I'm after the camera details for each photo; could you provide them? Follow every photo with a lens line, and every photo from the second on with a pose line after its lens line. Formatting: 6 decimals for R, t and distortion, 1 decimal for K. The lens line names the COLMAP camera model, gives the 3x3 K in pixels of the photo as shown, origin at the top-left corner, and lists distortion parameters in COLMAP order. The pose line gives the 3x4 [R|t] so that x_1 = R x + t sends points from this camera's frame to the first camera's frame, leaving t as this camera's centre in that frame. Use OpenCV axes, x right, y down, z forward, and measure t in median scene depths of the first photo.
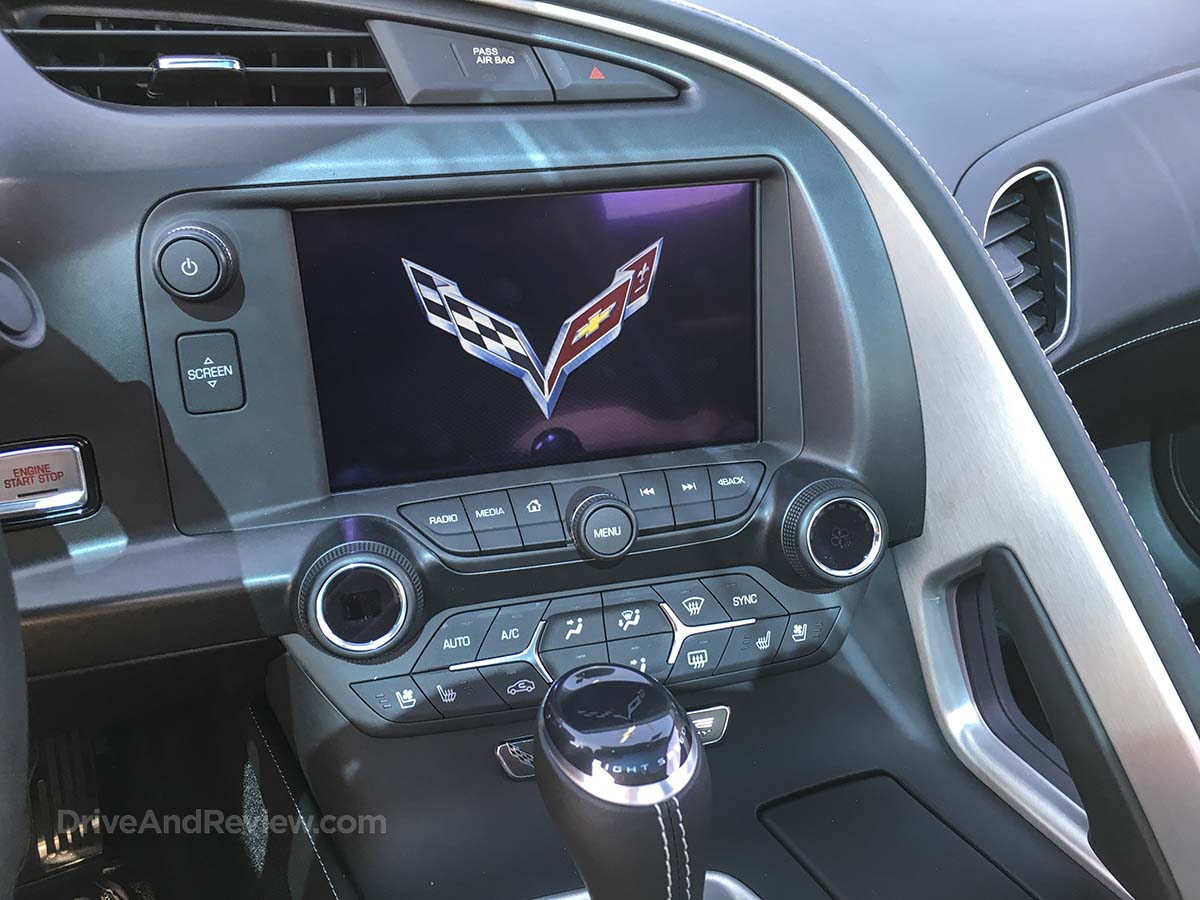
lens RADIAL K [[1042.6, 0, 600.0], [0, 1042.6, 450.0], [0, 0, 1]] dist [-0.004883, -0.004808]
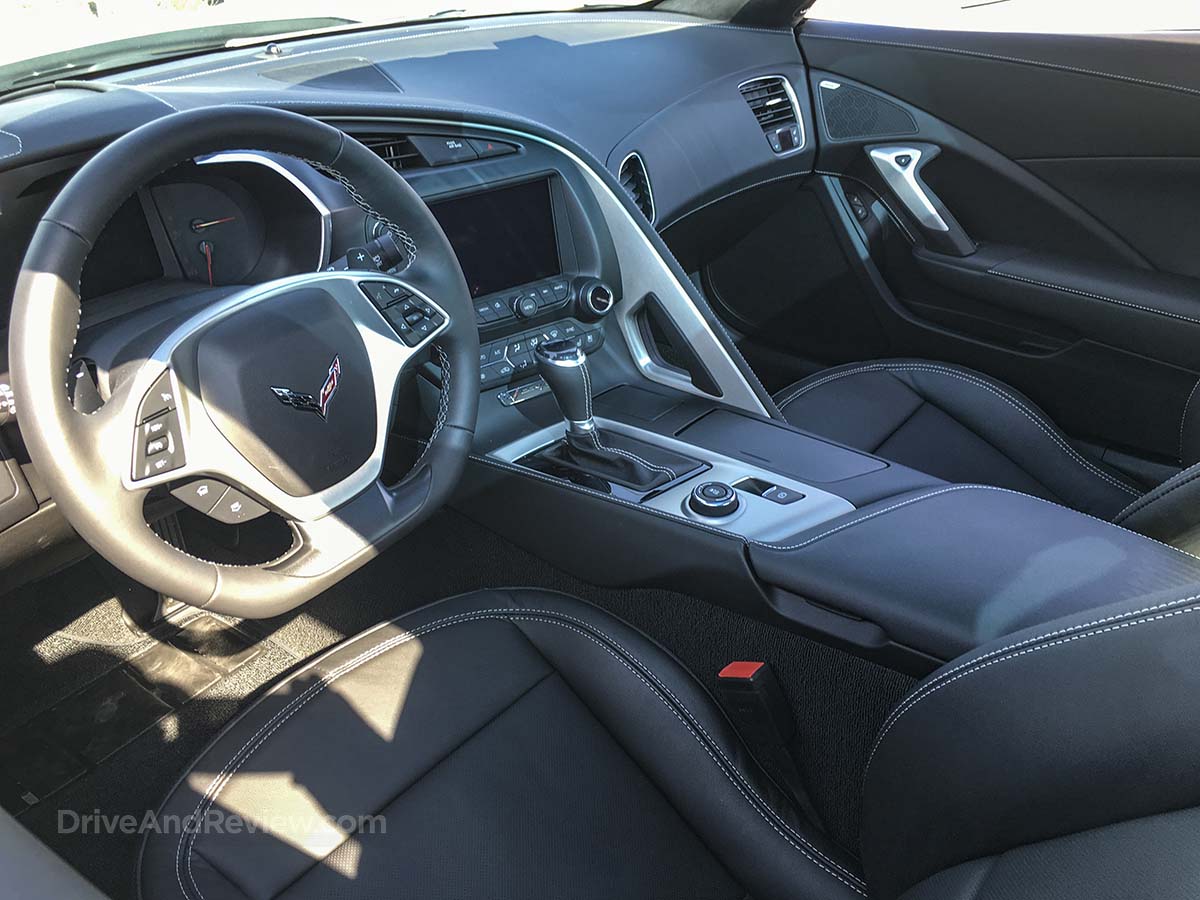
lens RADIAL K [[1042.6, 0, 600.0], [0, 1042.6, 450.0], [0, 0, 1]] dist [-0.004883, -0.004808]
pose [[0.914859, -0.205820, 0.347378, -0.839331], [0.180593, 0.978057, 0.103882, 0.188137], [-0.361136, -0.032304, 0.931953, -1.666817]]
